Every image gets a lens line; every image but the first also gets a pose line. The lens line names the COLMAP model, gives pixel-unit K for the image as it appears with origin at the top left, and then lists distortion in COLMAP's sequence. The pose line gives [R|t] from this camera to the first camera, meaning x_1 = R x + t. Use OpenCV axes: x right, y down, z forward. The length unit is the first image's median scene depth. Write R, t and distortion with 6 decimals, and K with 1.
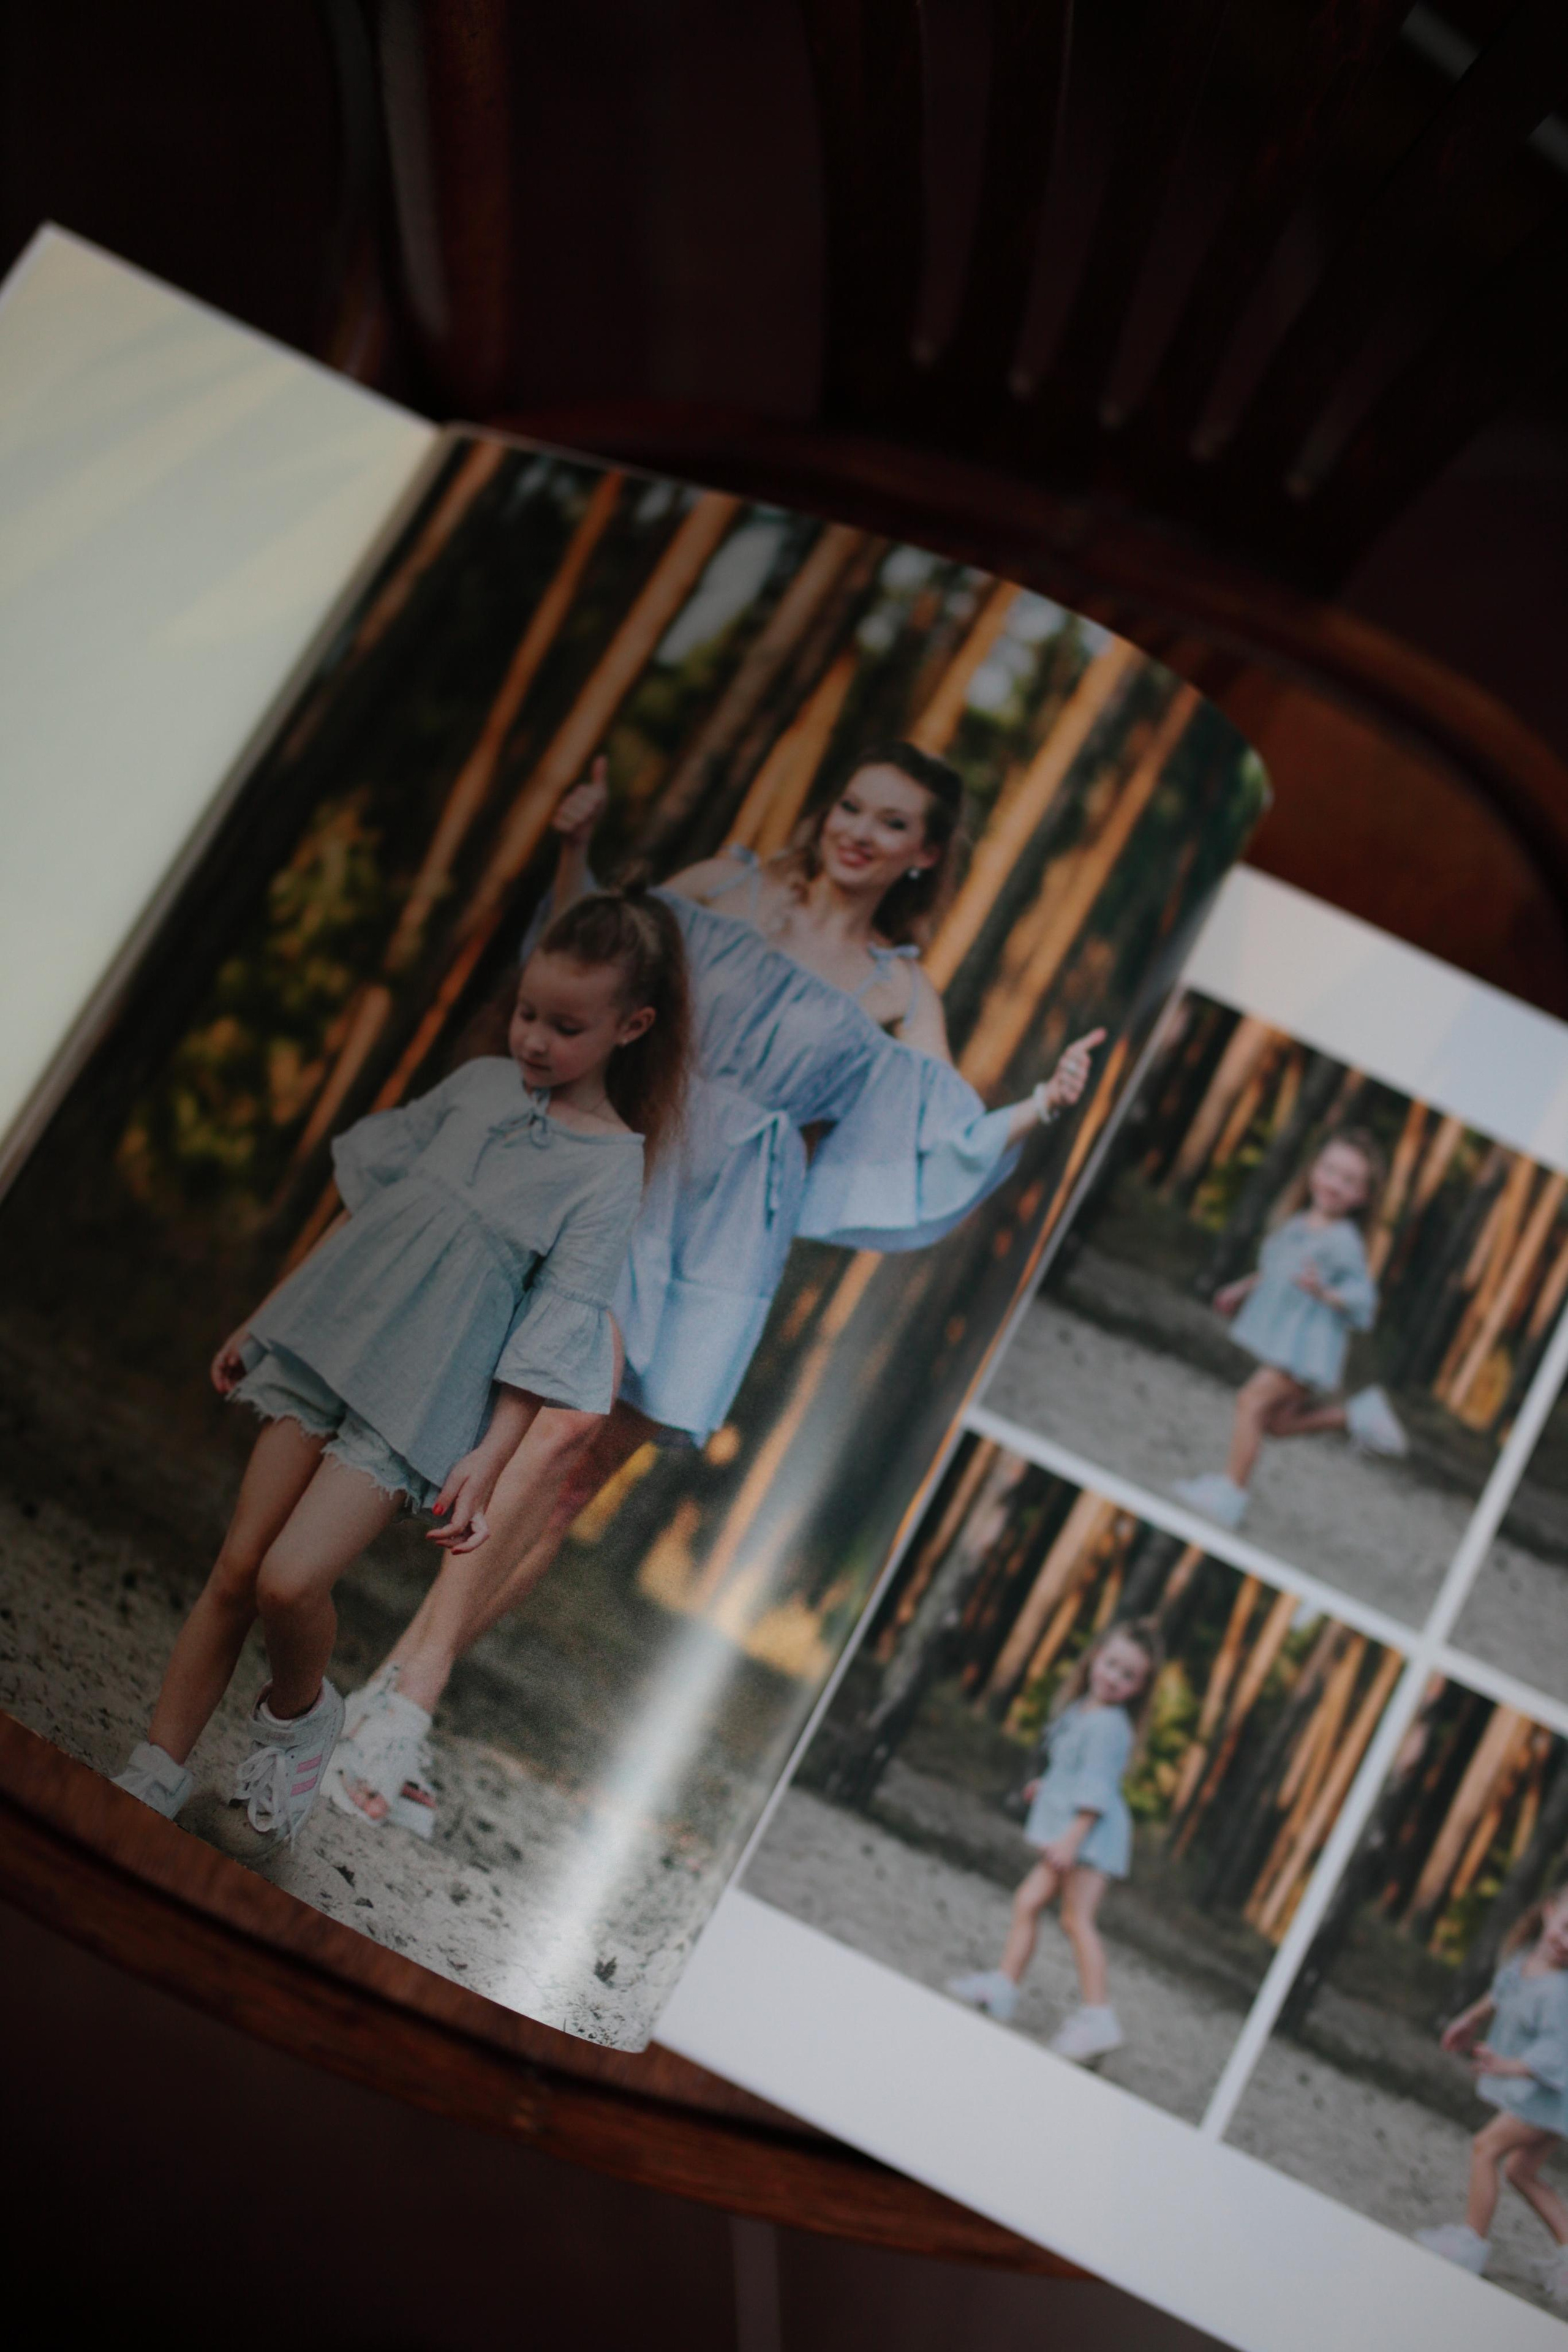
lens RADIAL K [[2297.4, 0, 786.8], [0, 2297.4, 1176.9], [0, 0, 1]] dist [-0.042529, 0.000000]
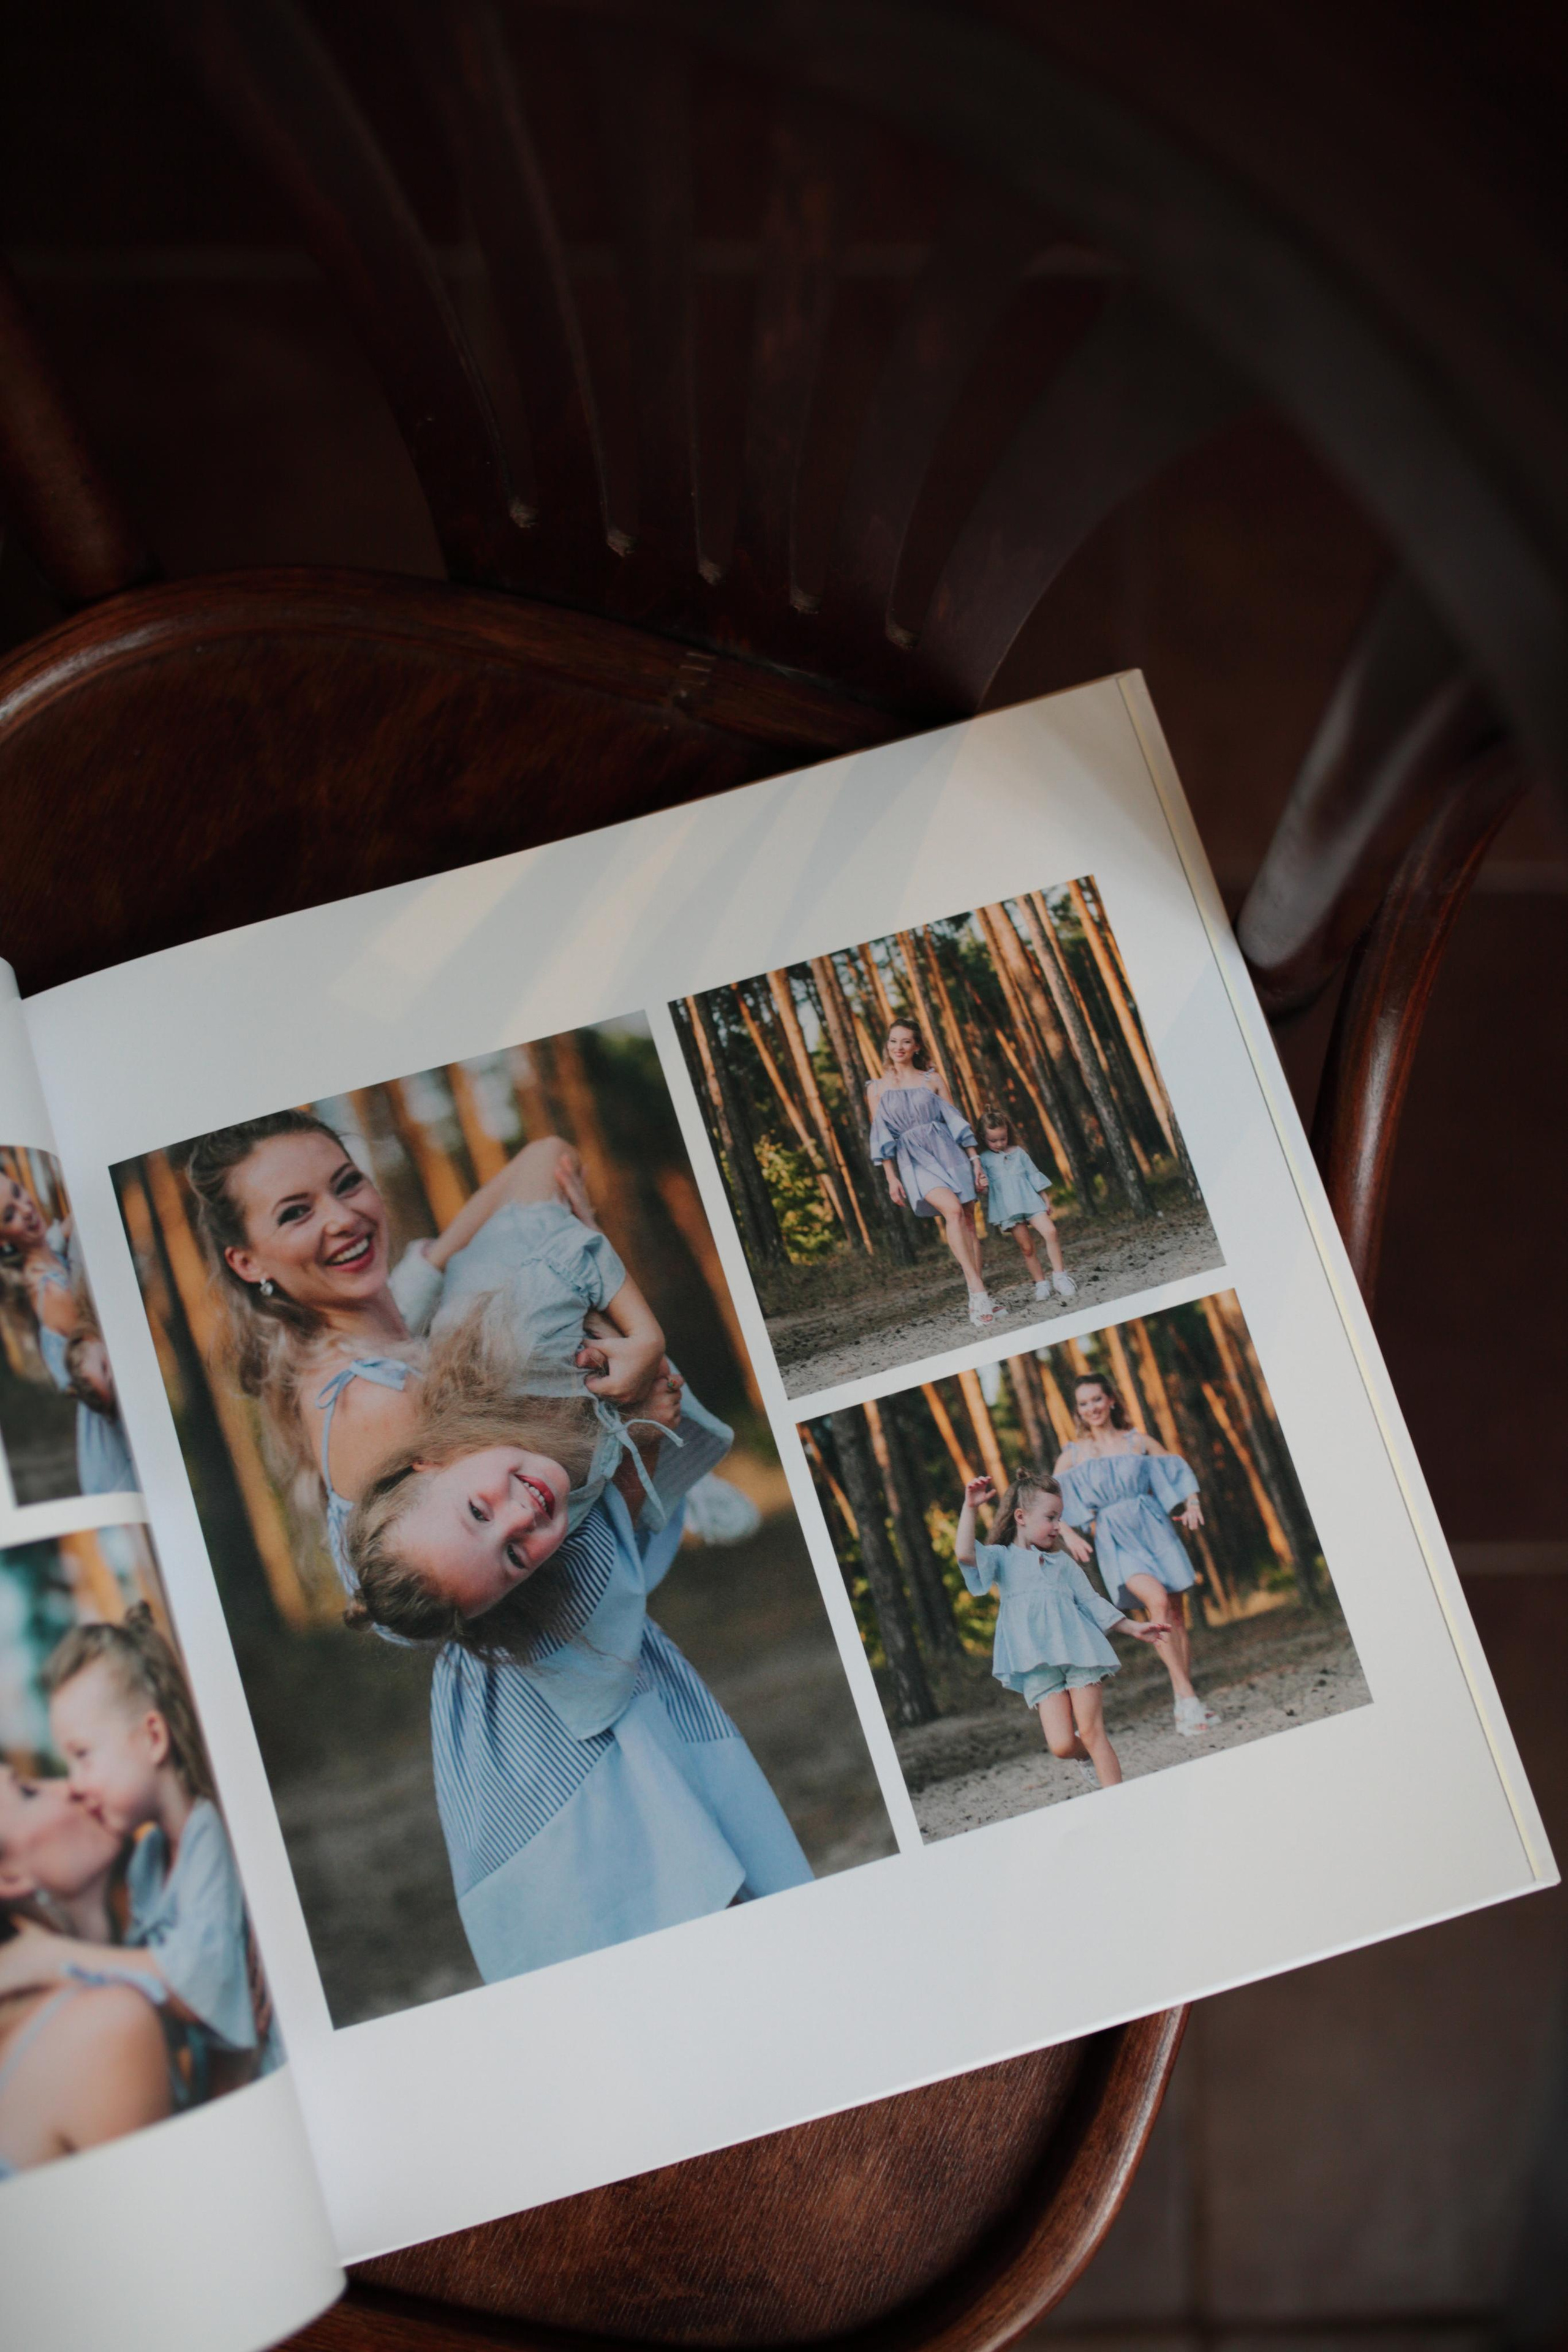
lens RADIAL K [[2297.4, 0, 794.7], [0, 2297.4, 1172.1], [0, 0, 1]] dist [-0.042529, 0.000000]
pose [[0.682044, -0.731160, 0.014880, -0.029666], [0.715930, 0.671712, 0.190386, -0.090729], [-0.149198, -0.119199, 0.981597, -0.282252]]
